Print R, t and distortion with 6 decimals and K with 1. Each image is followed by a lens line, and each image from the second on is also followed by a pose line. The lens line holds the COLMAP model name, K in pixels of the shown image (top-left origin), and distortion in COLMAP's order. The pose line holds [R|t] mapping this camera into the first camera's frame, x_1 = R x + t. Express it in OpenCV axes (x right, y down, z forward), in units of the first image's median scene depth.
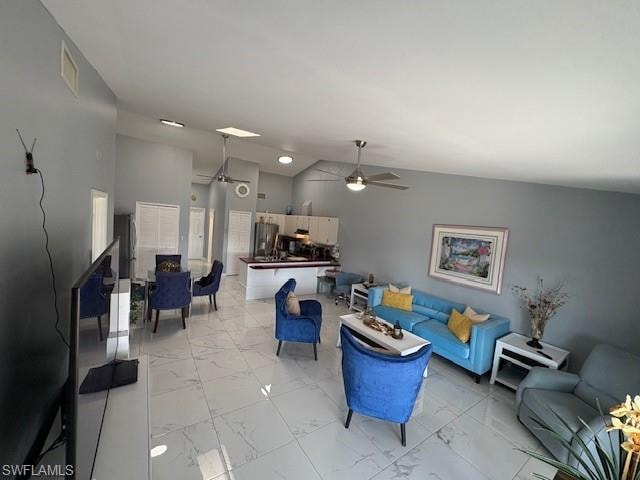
lens RADIAL K [[256.9, 0, 321.4], [0, 256.9, 237.3], [0, 0, 1]] dist [0.002045, 0.000212]
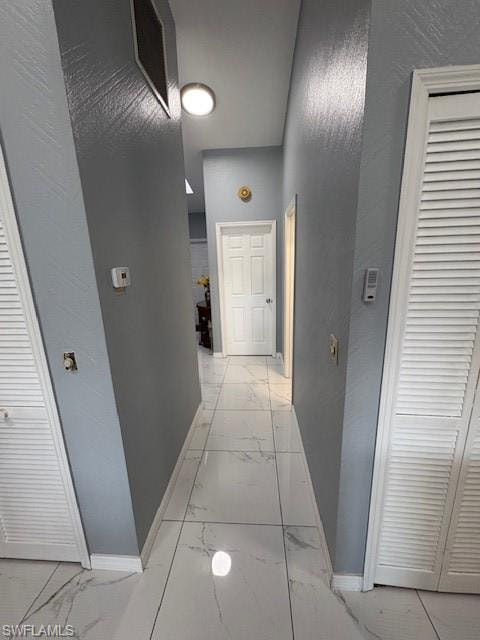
lens RADIAL K [[256.9, 0, 239.8], [0, 256.9, 322.0], [0, 0, 1]] dist [0.002045, 0.000212]
pose [[0.786051, 0.035246, -0.617155, -0.597509], [0.057445, 0.989888, 0.129700, -0.049731], [0.615486, -0.137403, 0.776078, 1.508286]]
